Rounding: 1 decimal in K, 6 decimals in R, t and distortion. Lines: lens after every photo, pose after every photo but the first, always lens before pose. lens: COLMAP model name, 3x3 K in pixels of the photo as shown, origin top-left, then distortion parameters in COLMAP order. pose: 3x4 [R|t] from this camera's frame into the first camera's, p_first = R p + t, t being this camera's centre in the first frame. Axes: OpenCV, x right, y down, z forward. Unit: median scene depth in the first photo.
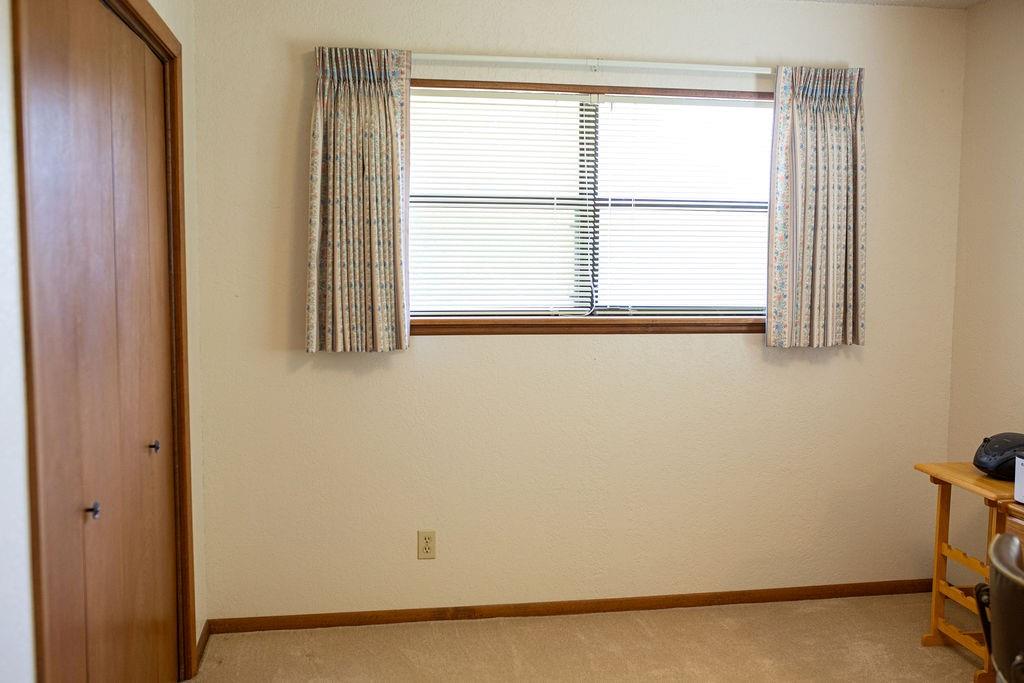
lens RADIAL K [[967.8, 0, 512.0], [0, 967.8, 341.5], [0, 0, 1]] dist [-0.078804, 0.129210]
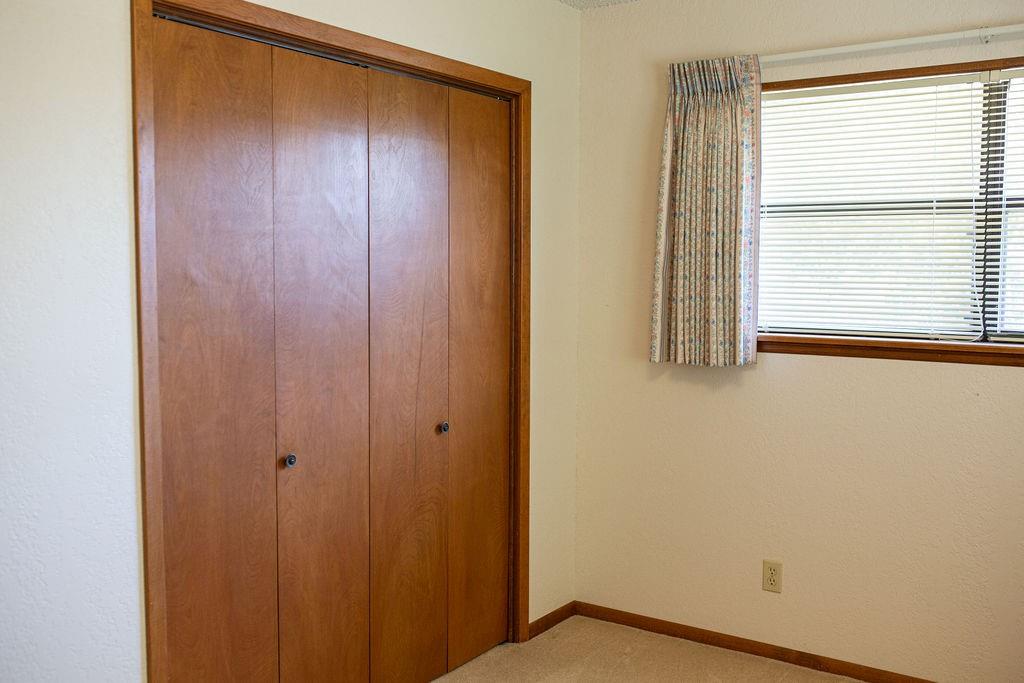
lens RADIAL K [[967.8, 0, 512.0], [0, 967.8, 341.5], [0, 0, 1]] dist [-0.078804, 0.129210]
pose [[0.715900, 0.050099, -0.696403, 0.392810], [-0.064605, 0.997896, 0.005375, -0.006248], [0.695208, 0.041143, 0.717631, 0.153735]]
